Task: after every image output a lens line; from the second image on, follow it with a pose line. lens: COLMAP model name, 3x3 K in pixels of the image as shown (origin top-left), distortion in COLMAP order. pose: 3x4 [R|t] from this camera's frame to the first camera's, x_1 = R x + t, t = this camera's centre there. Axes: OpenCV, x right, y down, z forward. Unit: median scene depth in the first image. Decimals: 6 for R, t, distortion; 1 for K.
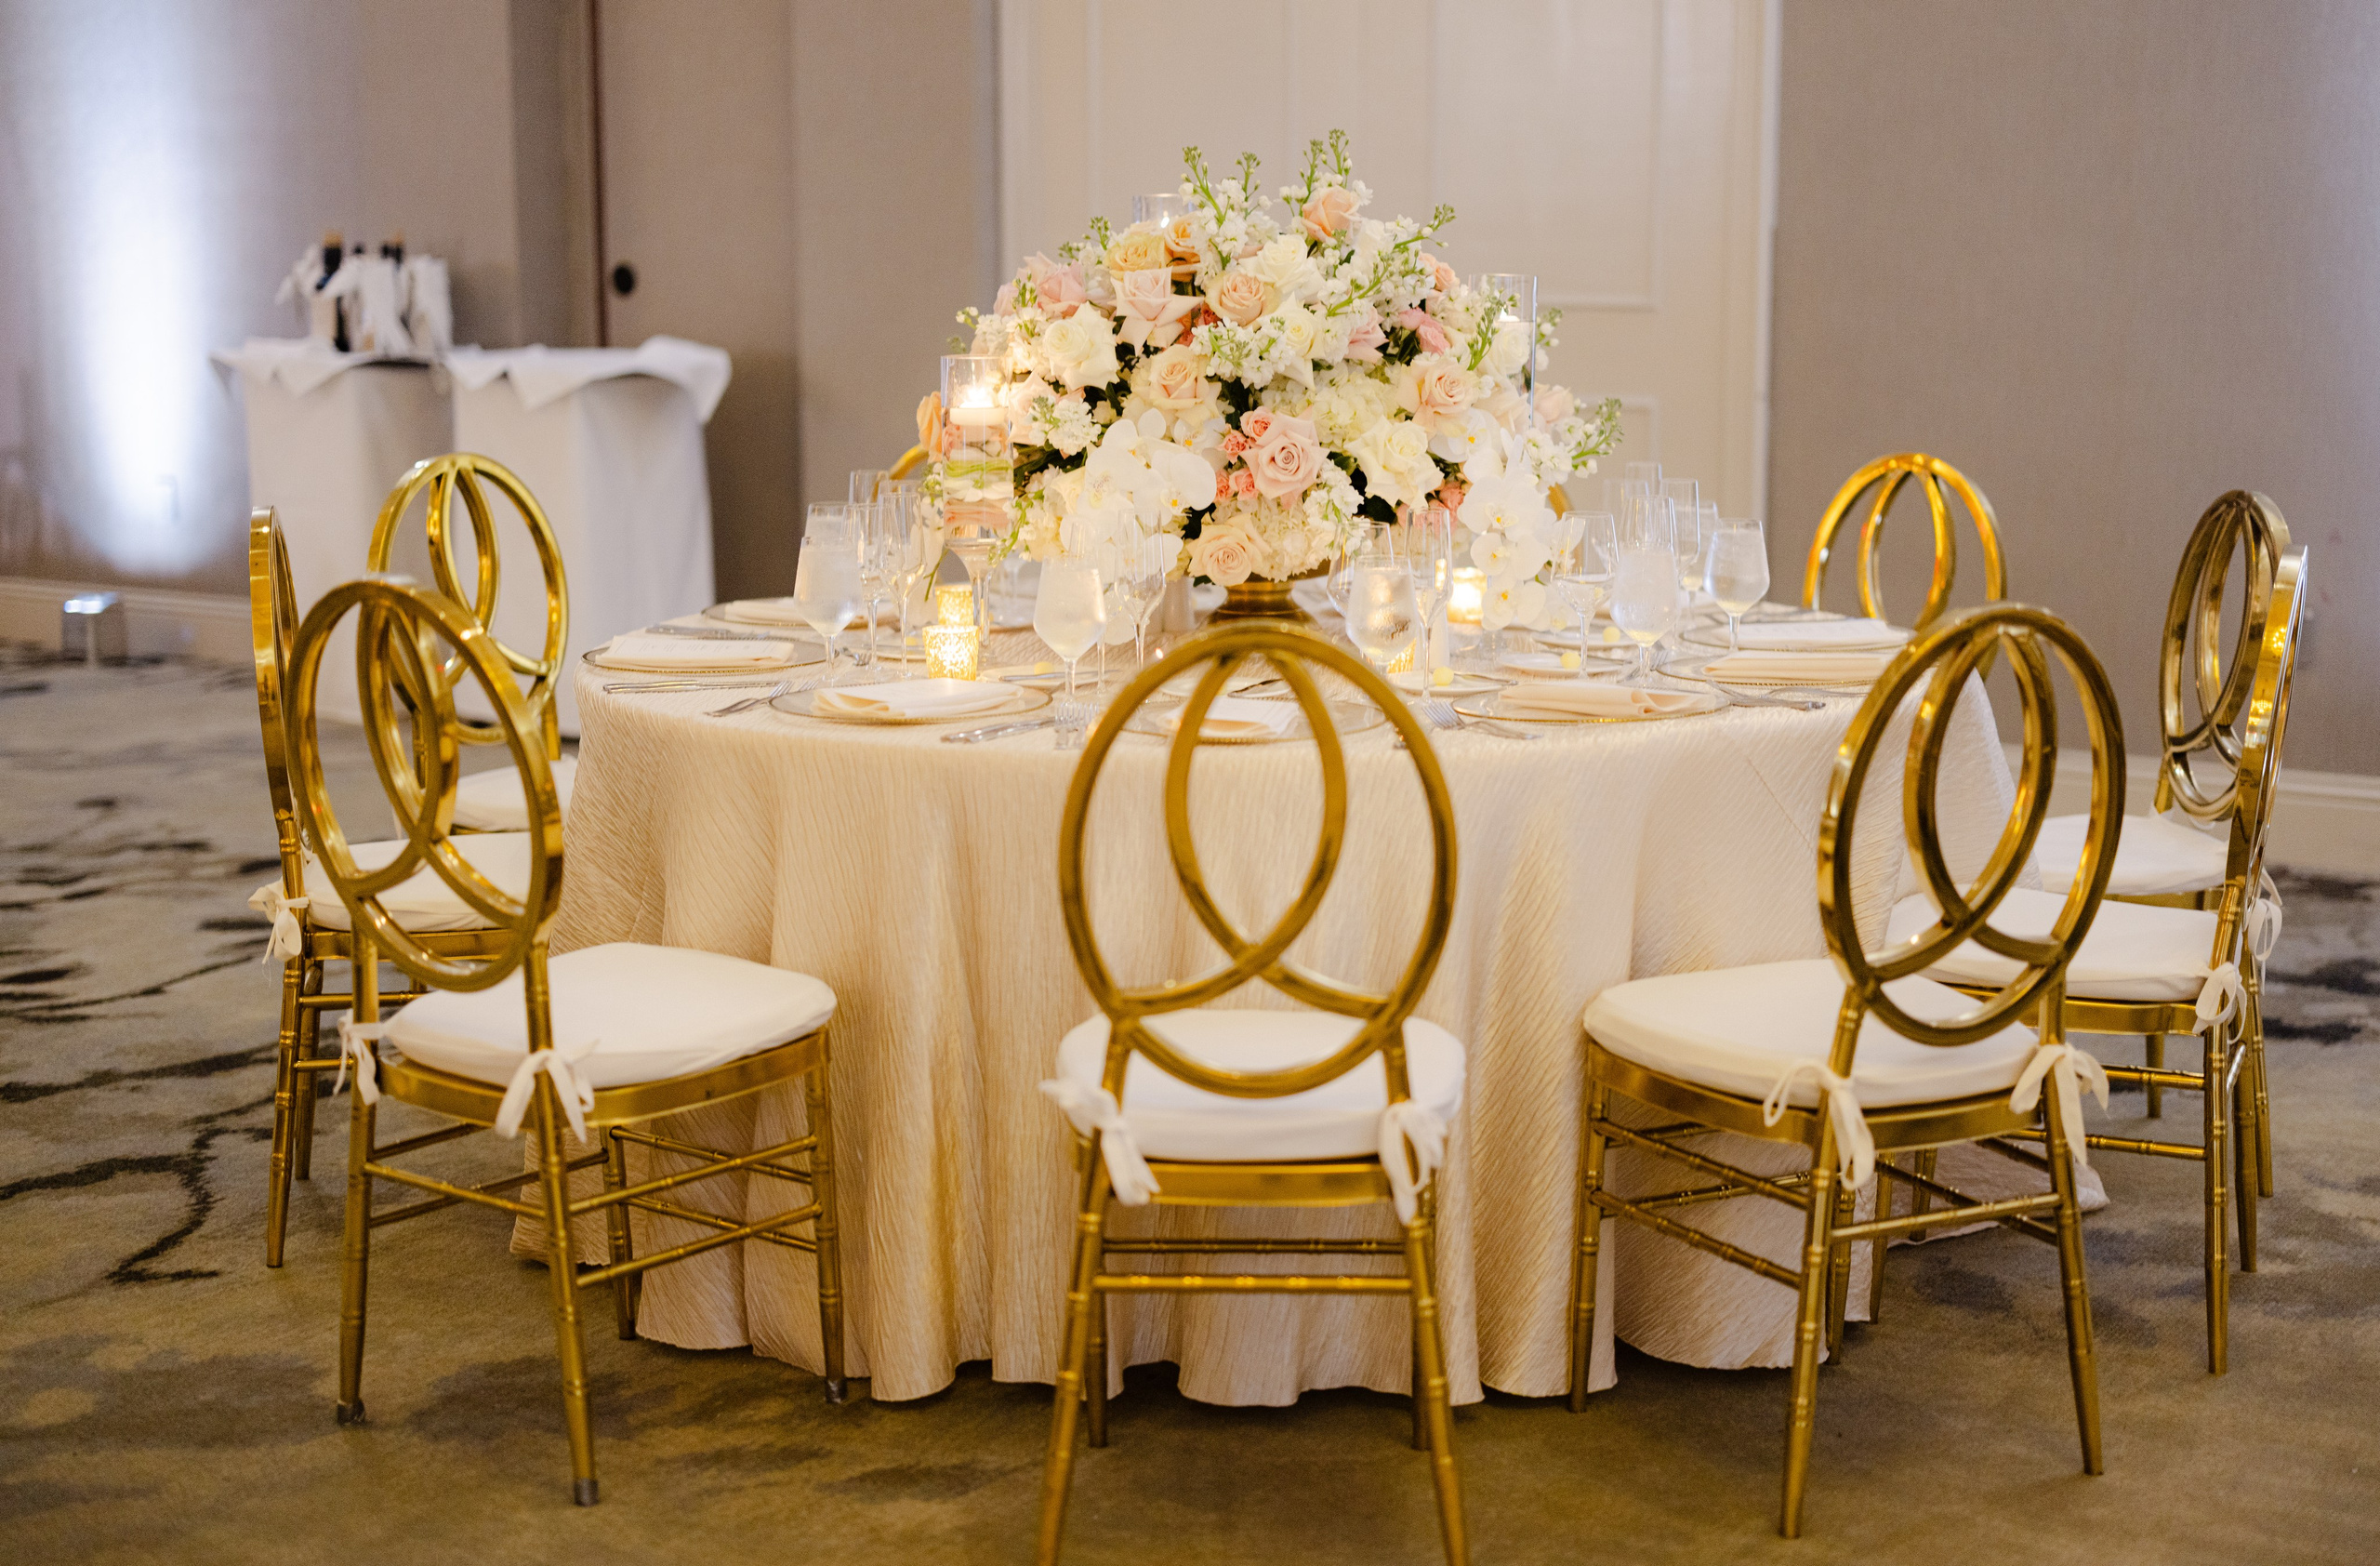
lens RADIAL K [[3577.9, 0, 1205.8], [0, 3577.9, 771.3], [0, 0, 1]] dist [0.045963, 0.000000]
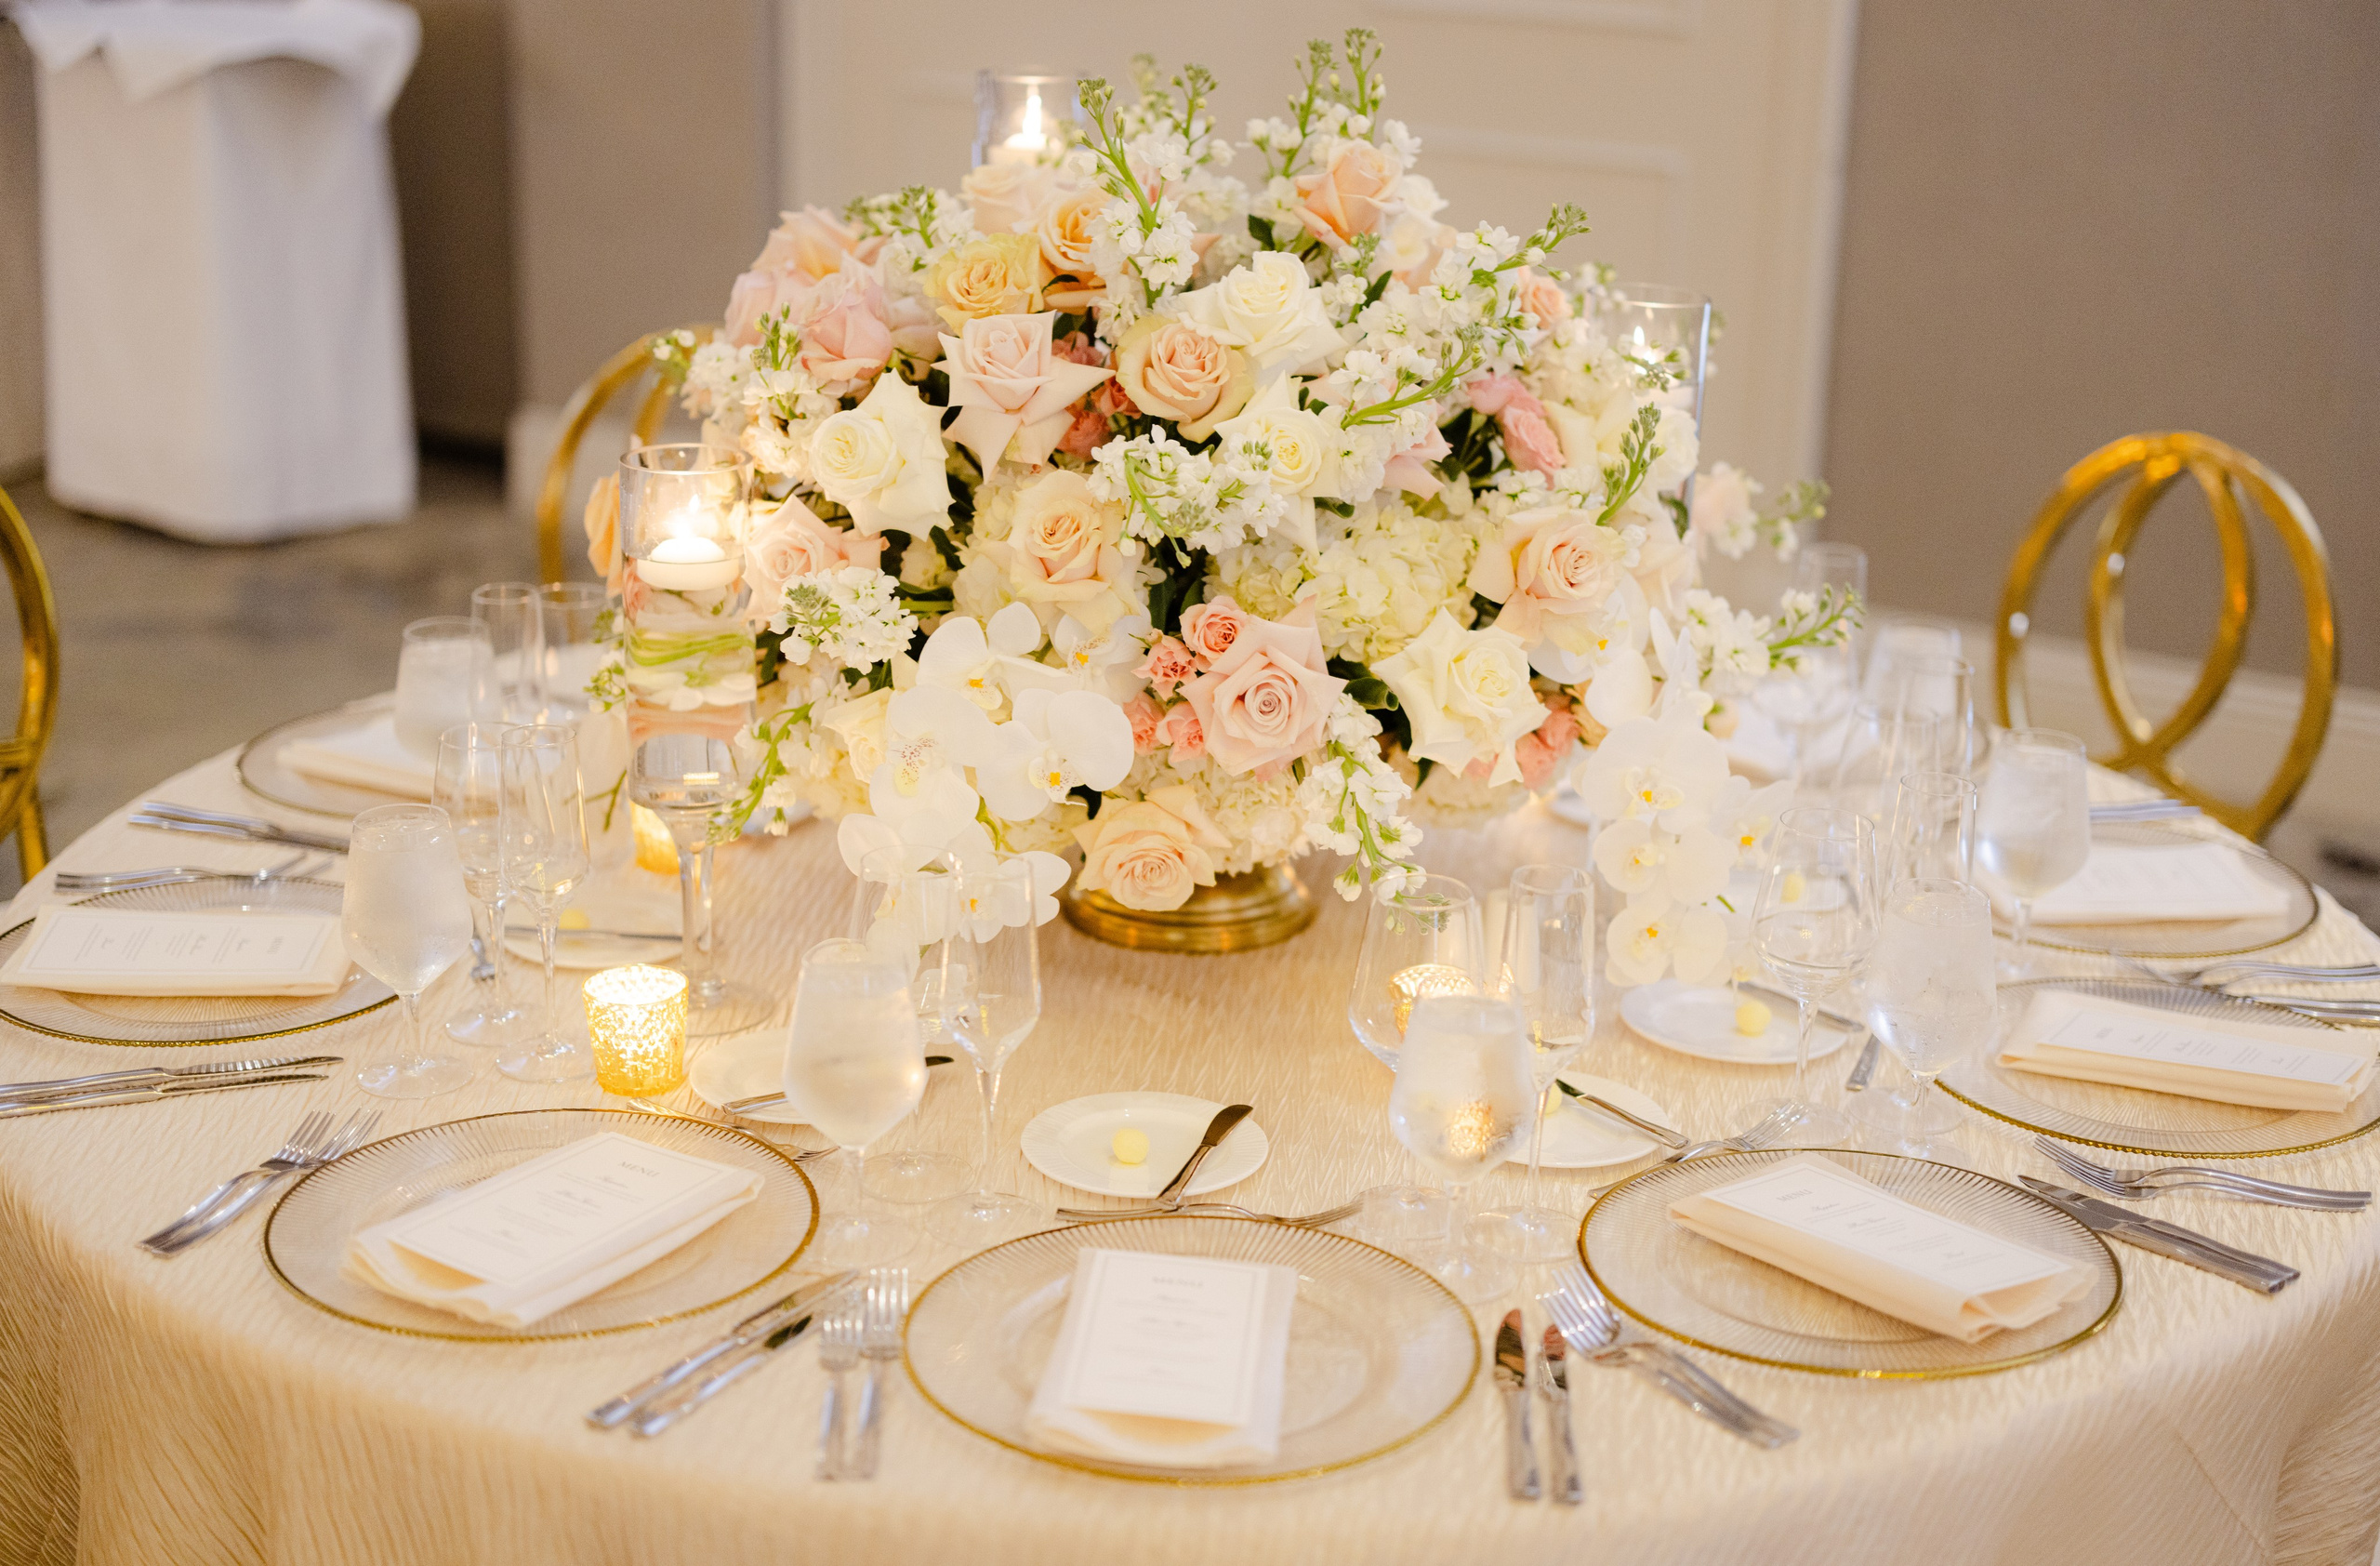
lens RADIAL K [[3577.9, 0, 1175.6], [0, 3577.9, 784.2], [0, 0, 1]] dist [0.045963, 0.000000]
pose [[0.998828, 0.014101, 0.046299, -0.015156], [-0.021041, 0.988002, 0.153000, -0.153749], [-0.043586, -0.153795, 0.987141, 0.465223]]
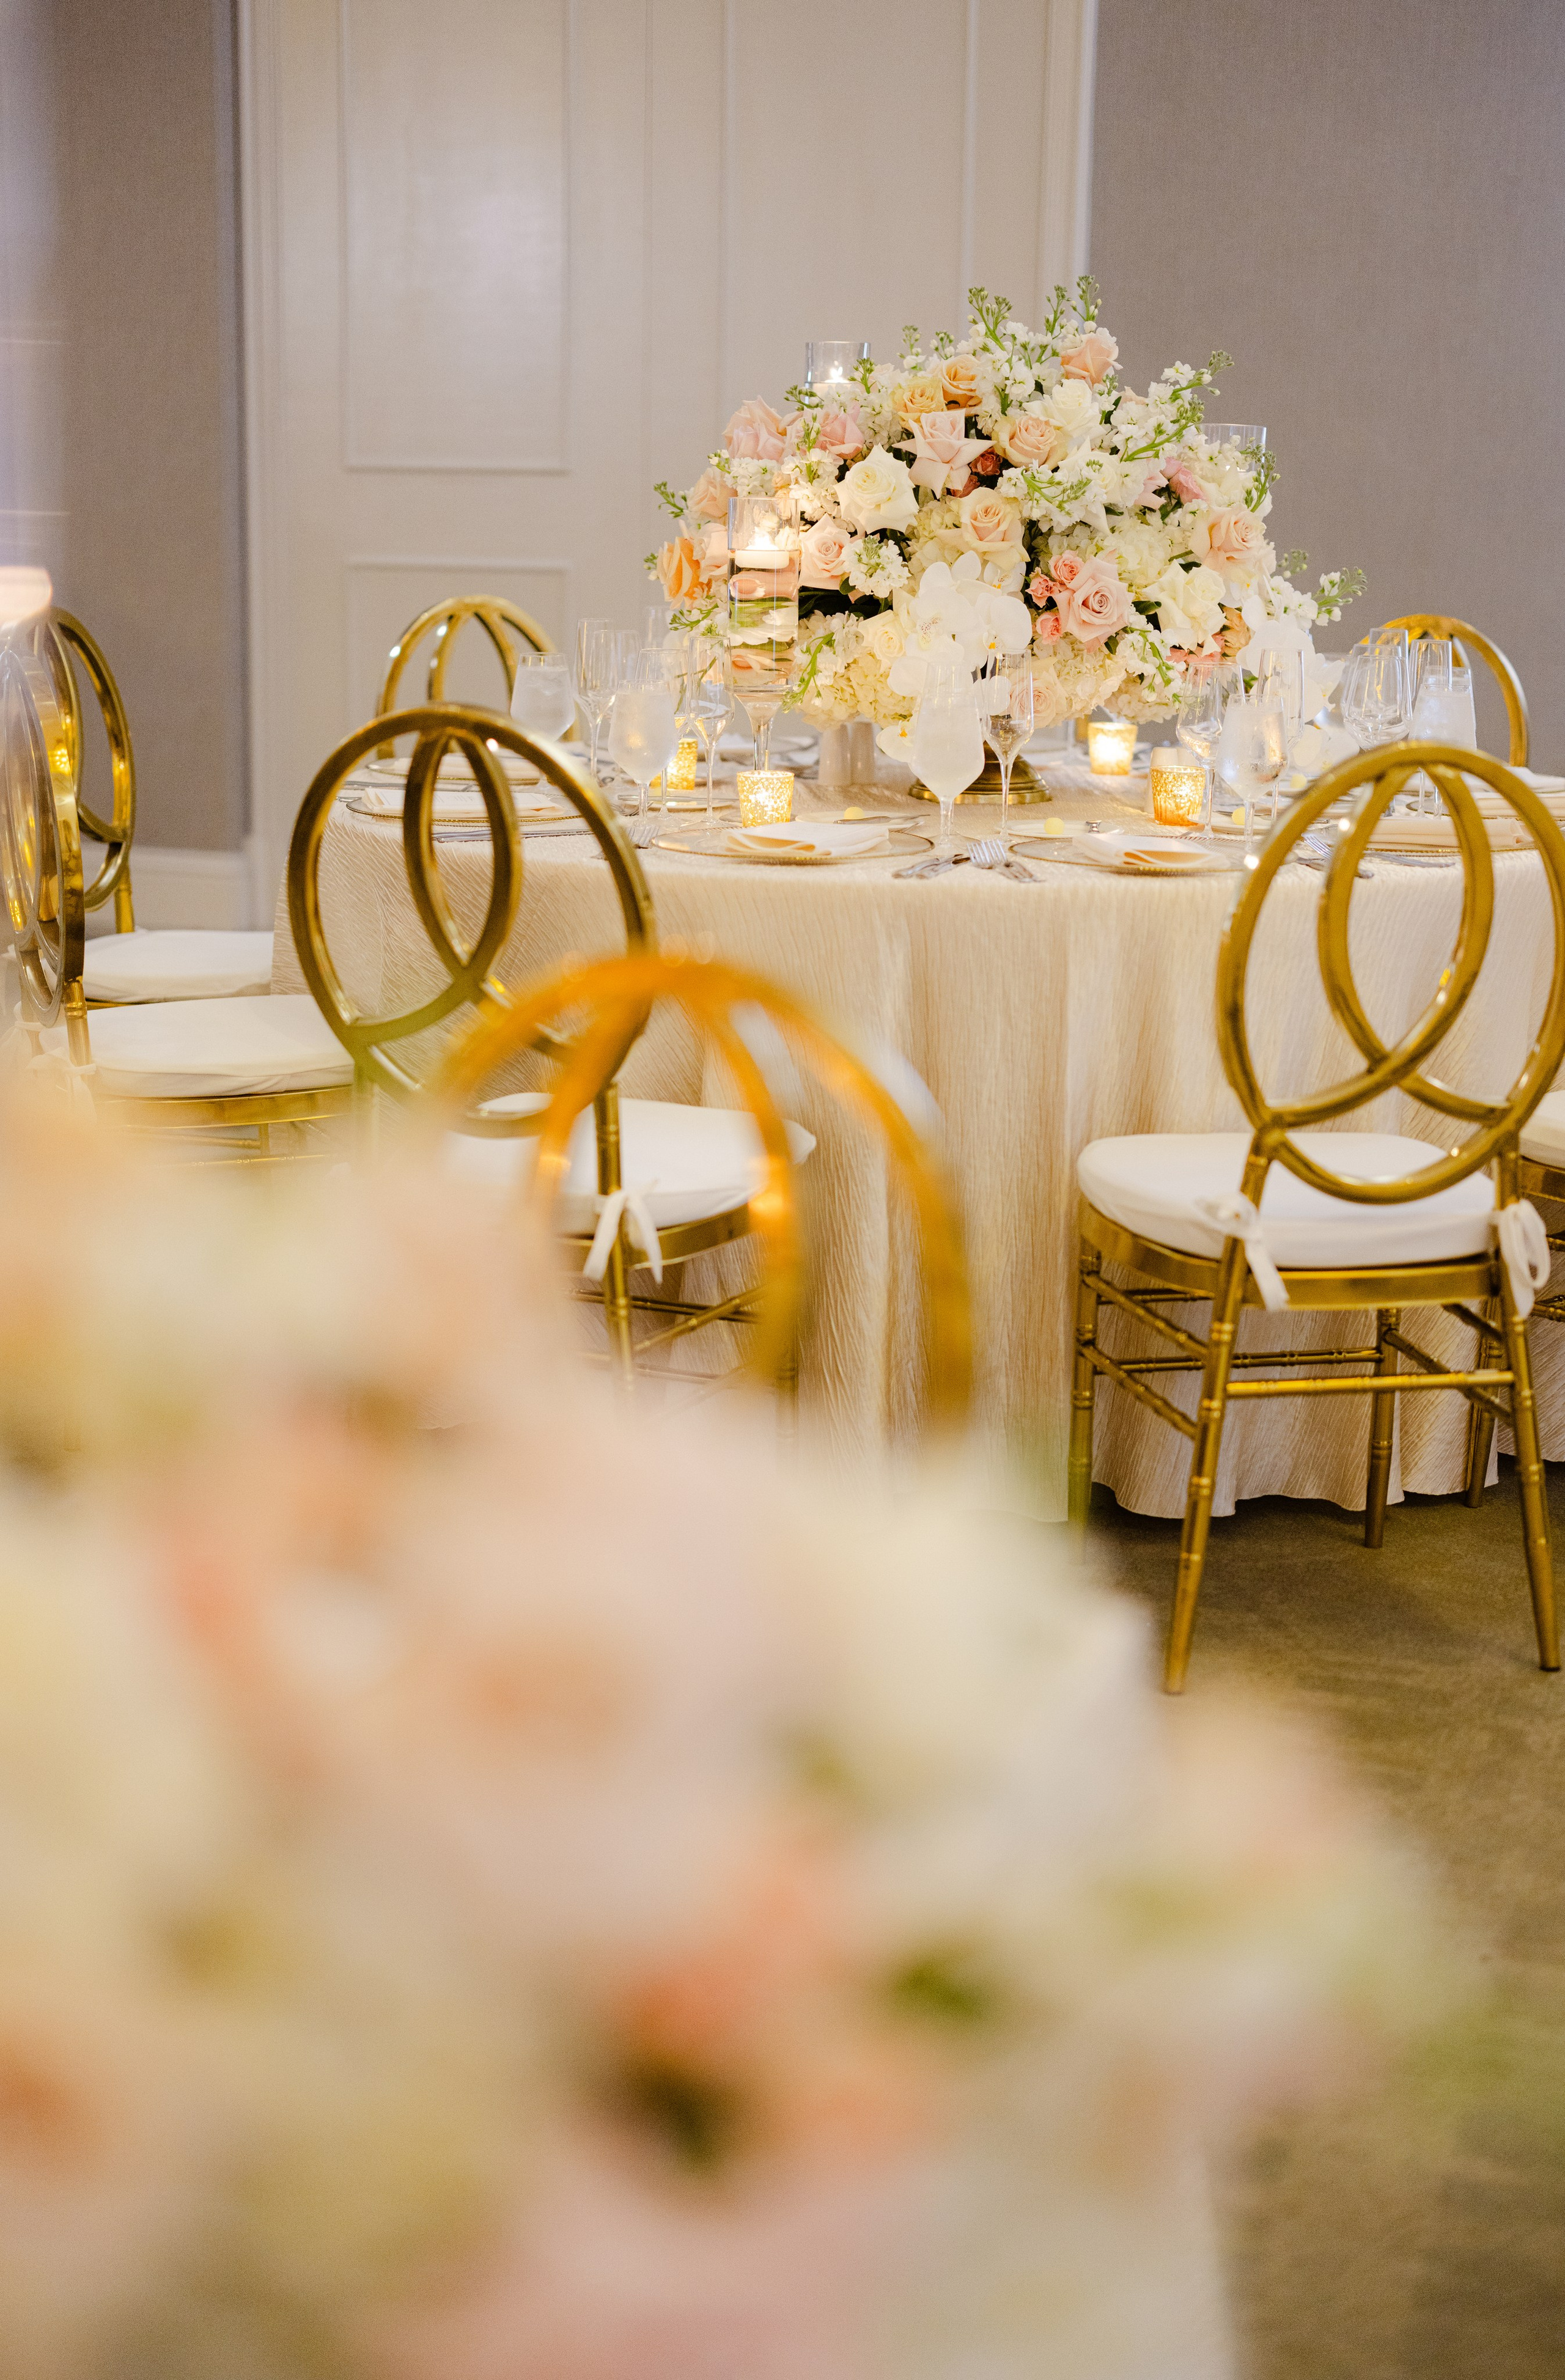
lens RADIAL K [[3577.8, 0, 781.4], [0, 3577.8, 1201.2], [0, 0, 1]] dist [0.045963, 0.000000]
pose [[0.969113, -0.036553, 0.243893, -0.312825], [0.022338, 0.997900, 0.060800, 0.018040], [-0.245604, -0.053474, 0.967894, 0.030462]]
